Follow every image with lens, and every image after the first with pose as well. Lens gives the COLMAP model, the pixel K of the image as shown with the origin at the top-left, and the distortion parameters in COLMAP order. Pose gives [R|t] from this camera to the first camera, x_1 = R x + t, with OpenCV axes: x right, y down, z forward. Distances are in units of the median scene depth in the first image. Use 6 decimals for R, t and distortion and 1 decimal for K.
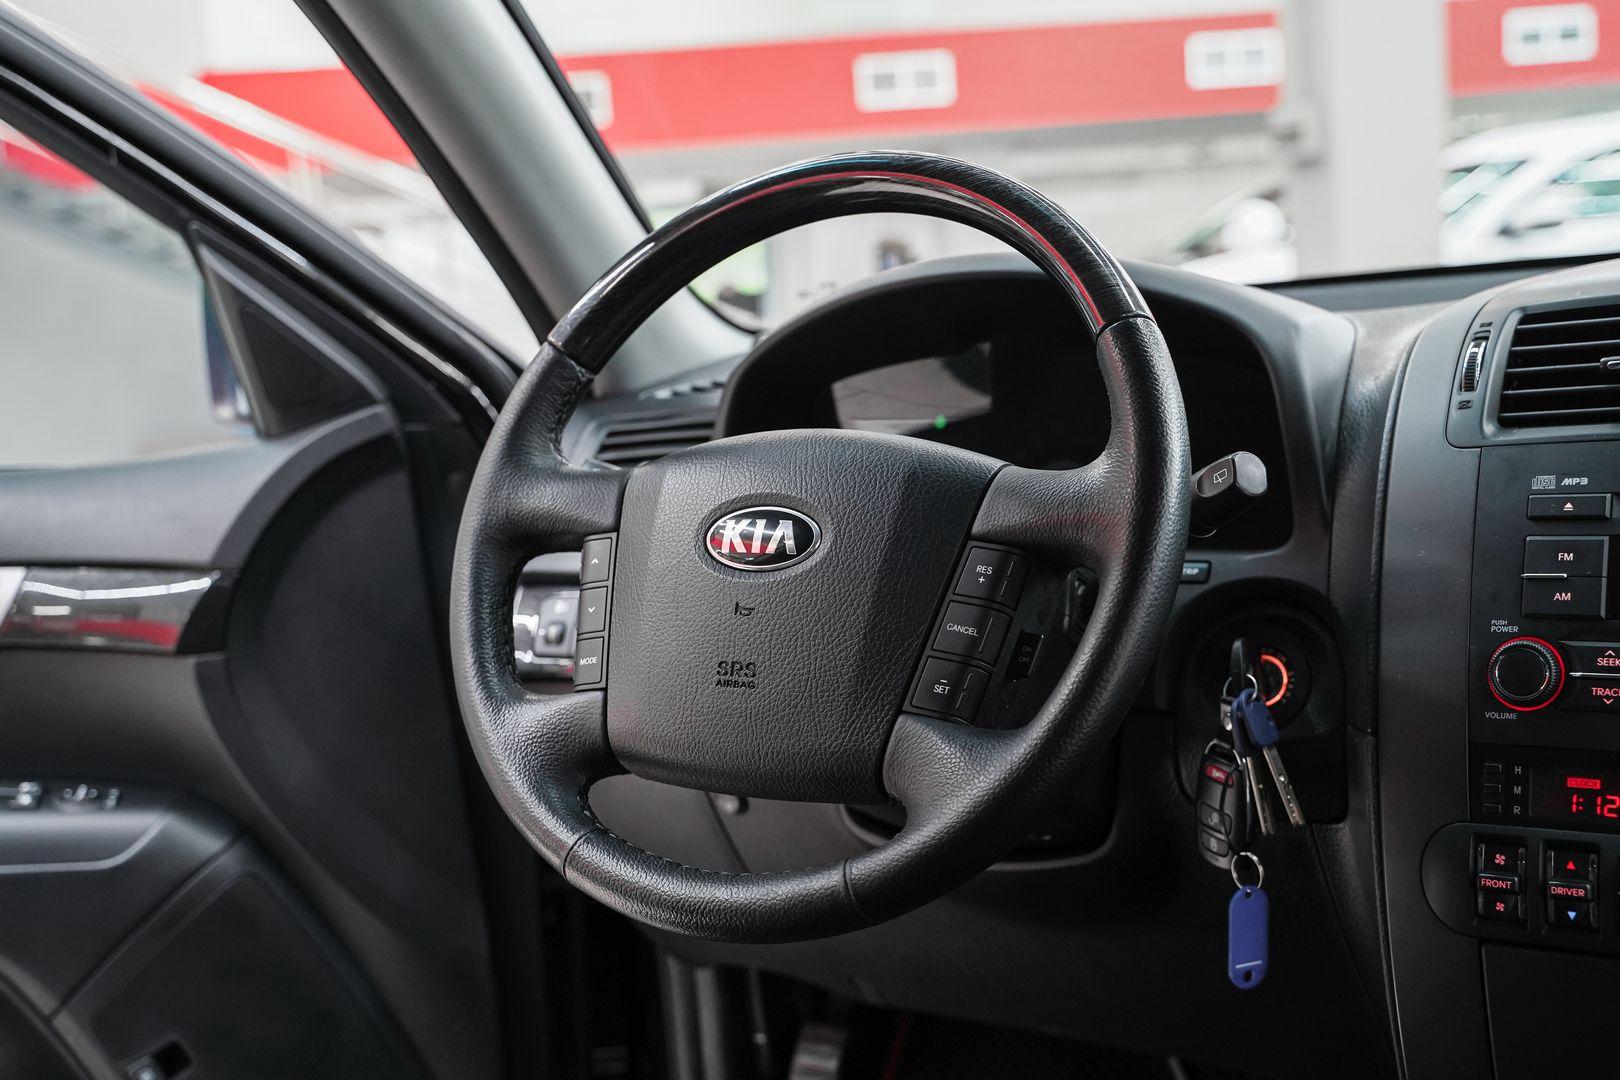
lens RADIAL K [[1963.0, 0, 788.1], [0, 1963.0, 527.7], [0, 0, 1]] dist [0.028959, 0.000000]
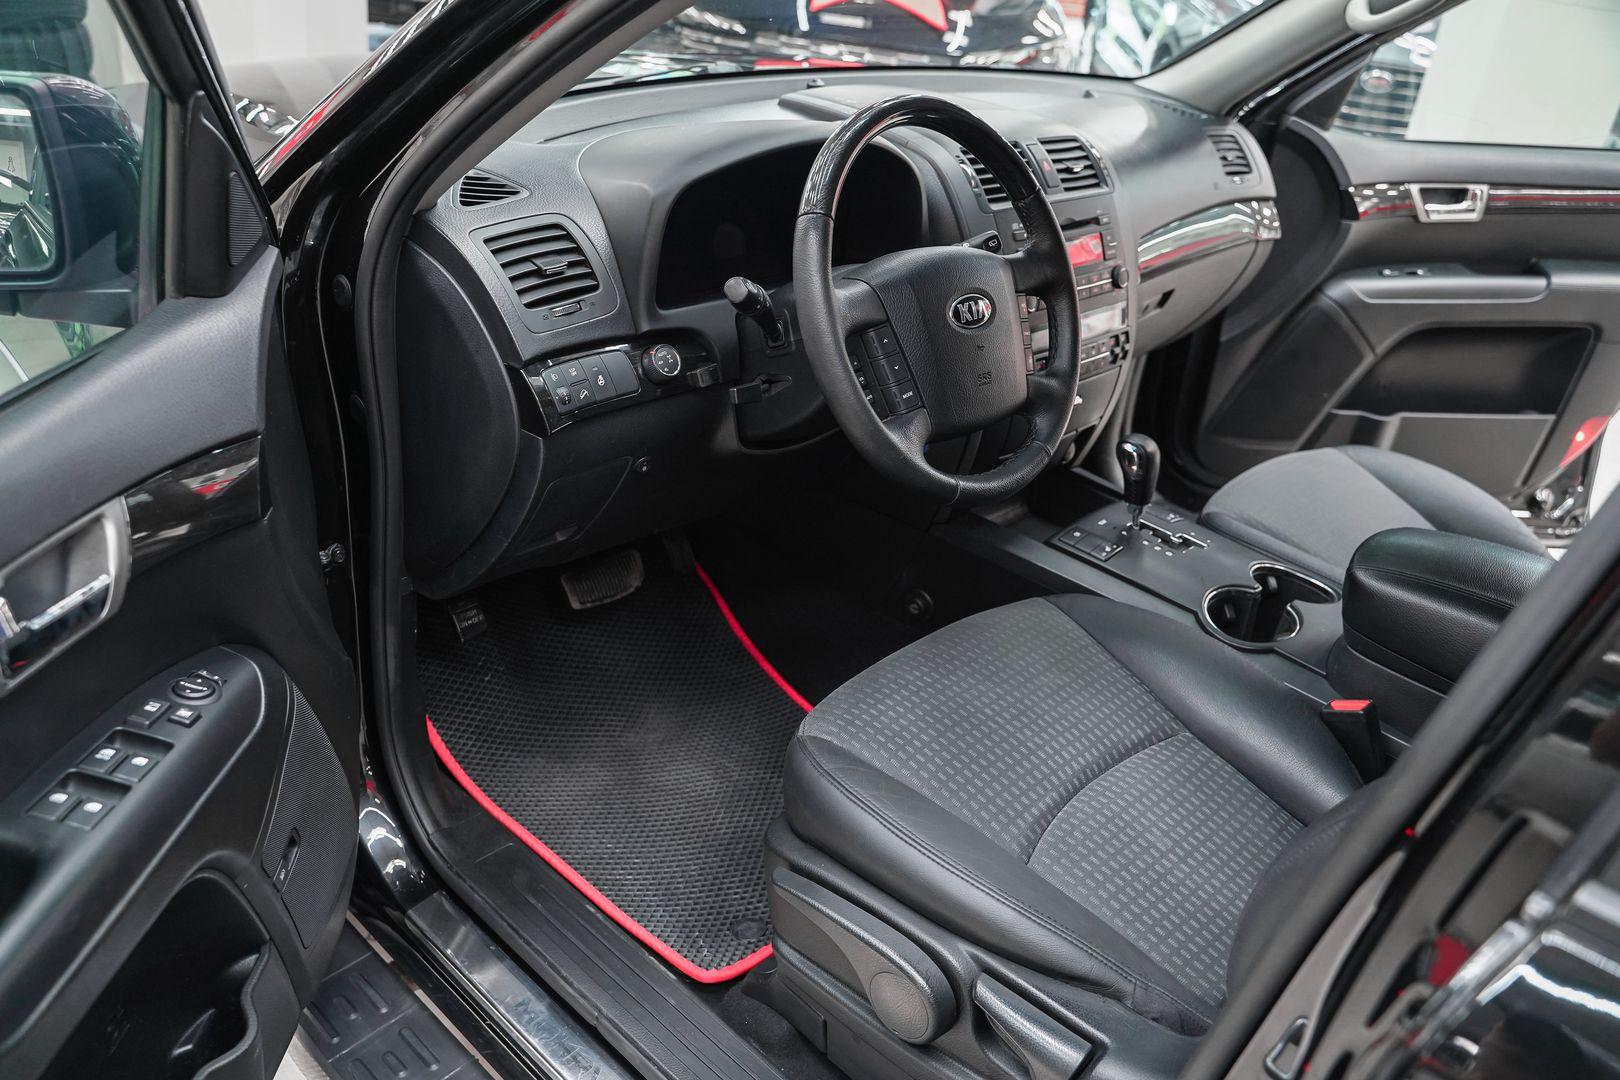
lens RADIAL K [[1307.8, 0, 804.7], [0, 1307.8, 529.3], [0, 0, 1]] dist [-0.113466, 0.089257]
pose [[0.212206, -0.367252, 0.905591, -1.292039], [0.004977, 0.927090, 0.374805, -0.277371], [-0.977212, -0.075028, 0.198562, 0.852169]]
